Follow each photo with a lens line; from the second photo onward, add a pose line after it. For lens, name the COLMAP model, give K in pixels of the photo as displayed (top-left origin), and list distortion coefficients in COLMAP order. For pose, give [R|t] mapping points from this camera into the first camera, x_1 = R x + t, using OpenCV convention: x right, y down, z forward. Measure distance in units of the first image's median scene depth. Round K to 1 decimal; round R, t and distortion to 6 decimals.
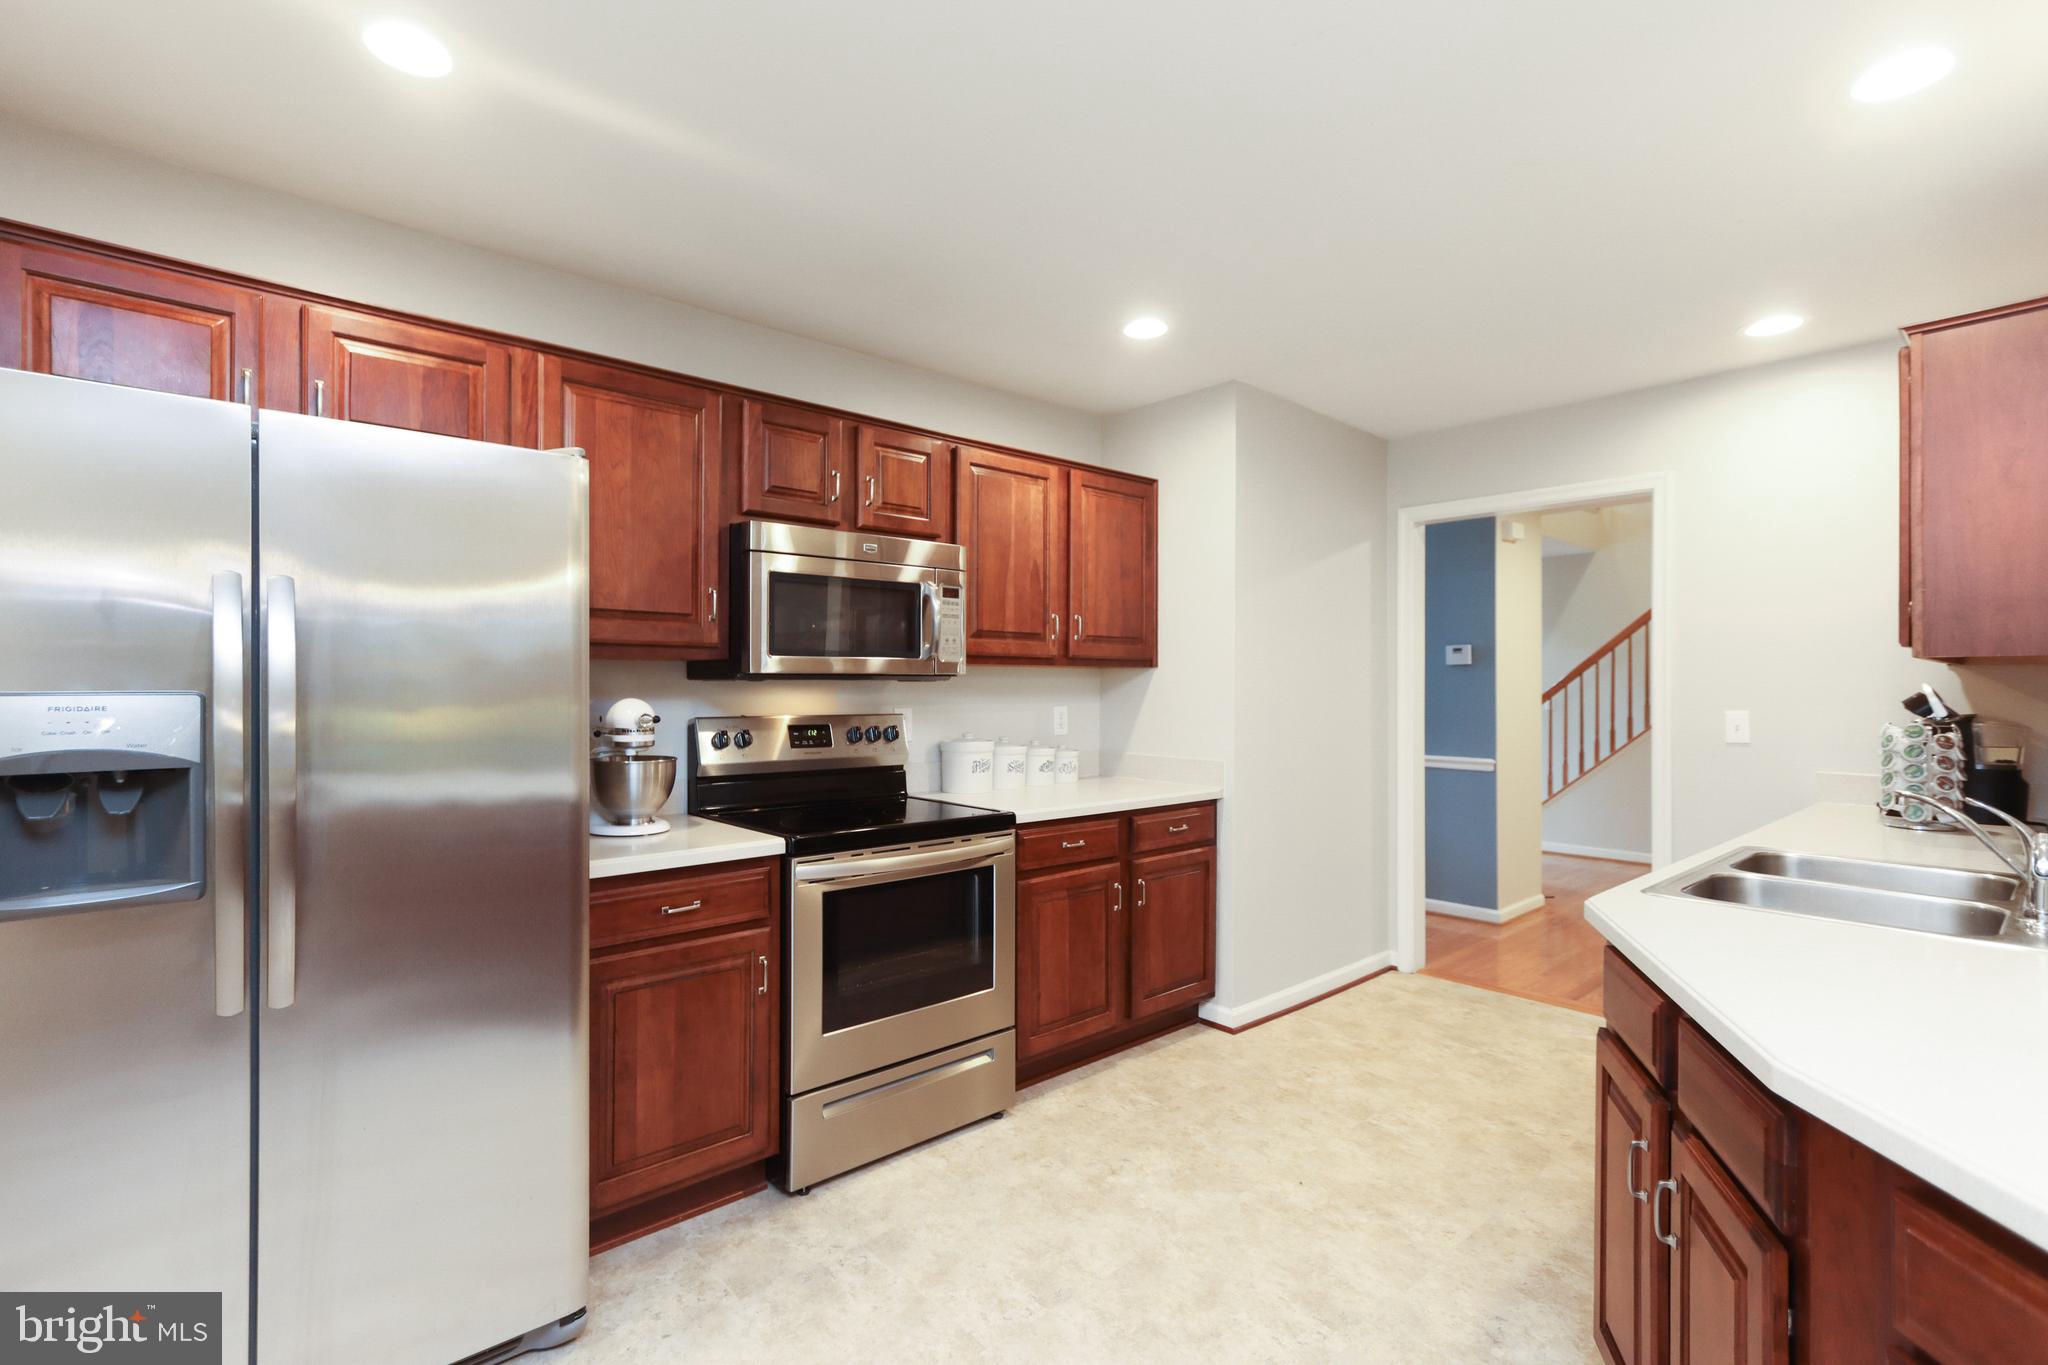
lens RADIAL K [[935.6, 0, 1010.1], [0, 935.6, 687.1], [0, 0, 1]] dist [-0.003055, 0.001396]
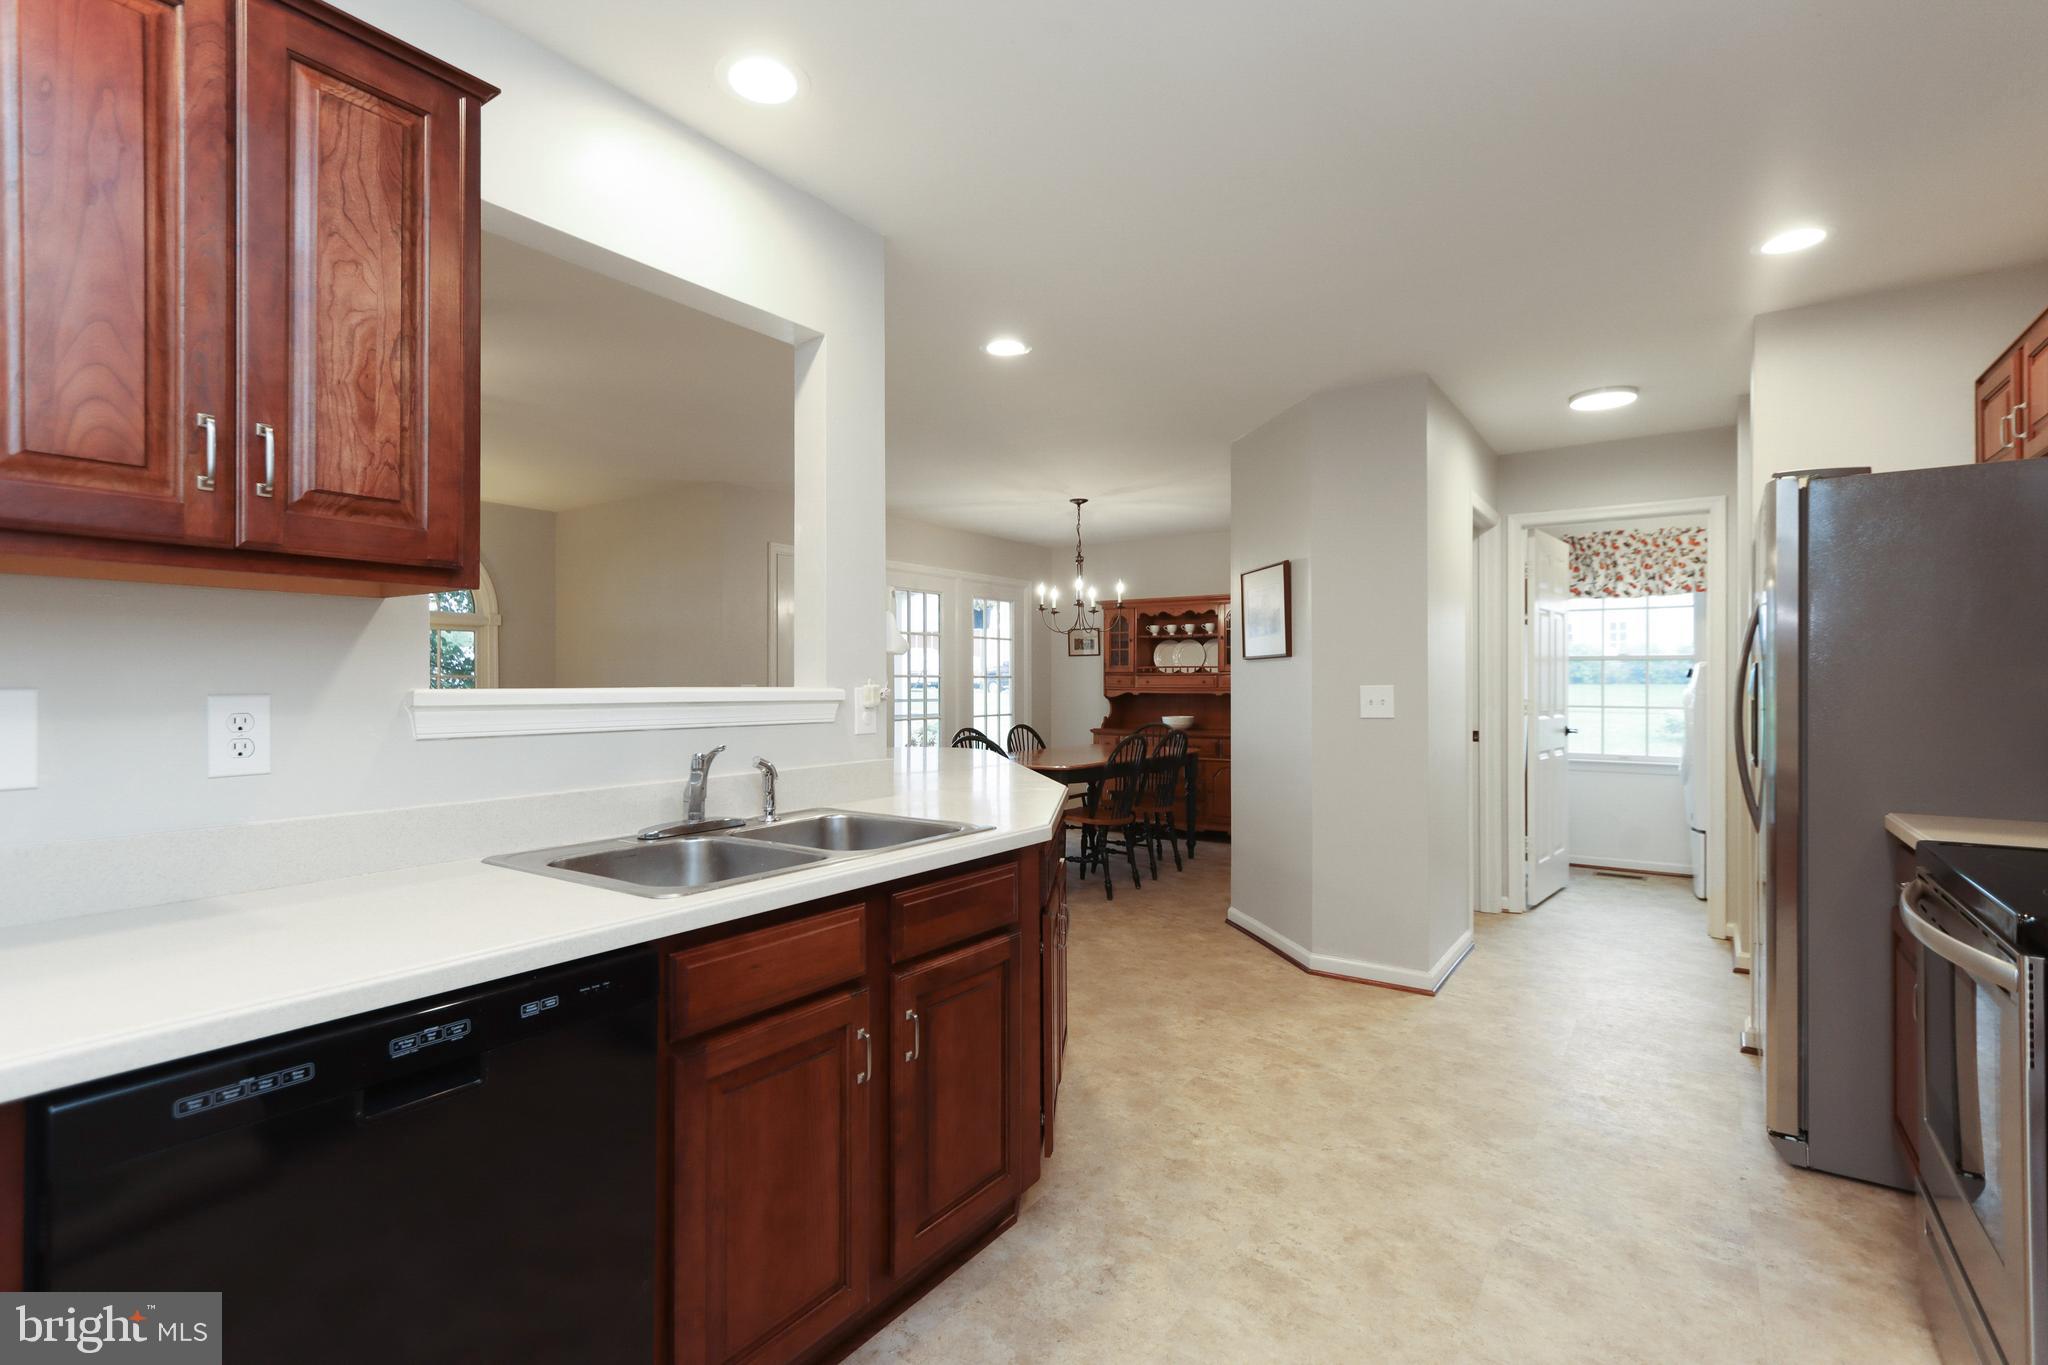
lens RADIAL K [[935.6, 0, 1015.4], [0, 935.6, 675.5], [0, 0, 1]] dist [-0.003055, 0.001396]
pose [[-0.975138, -0.004172, -0.221561, 0.485259], [-0.001829, 0.999940, -0.010776, 0.022001], [0.221593, -0.010103, -0.975087, 1.137483]]
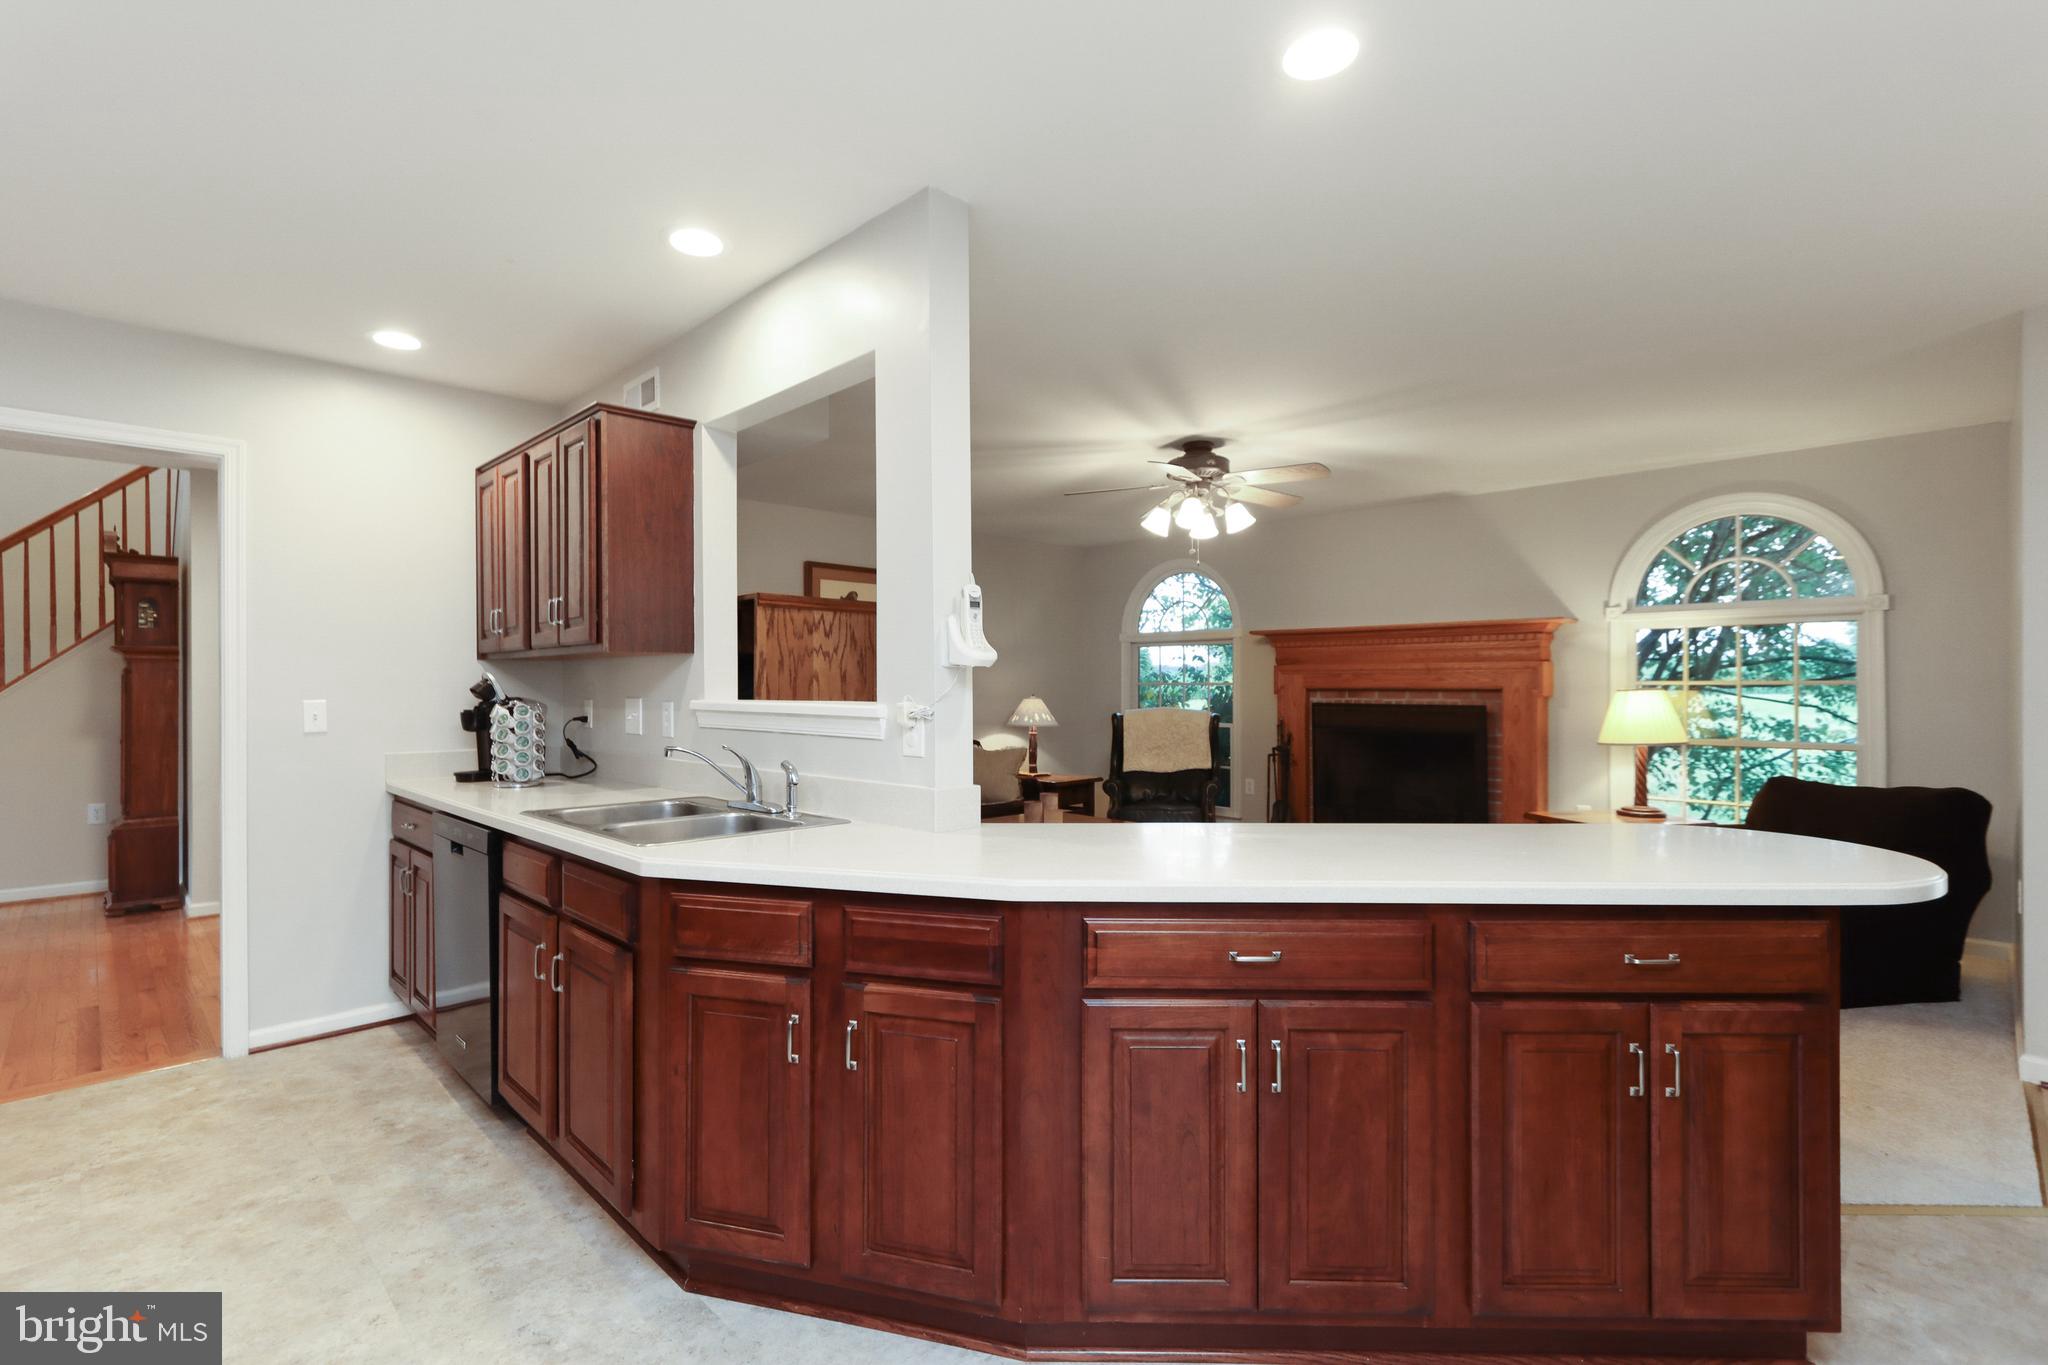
lens RADIAL K [[935.6, 0, 998.6], [0, 935.6, 685.9], [0, 0, 1]] dist [-0.003055, 0.001396]
pose [[-0.048598, -0.001802, 0.998817, -0.266749], [-0.000097, 0.999998, 0.001799, 0.008652], [-0.998818, -0.000010, -0.048598, 0.326544]]
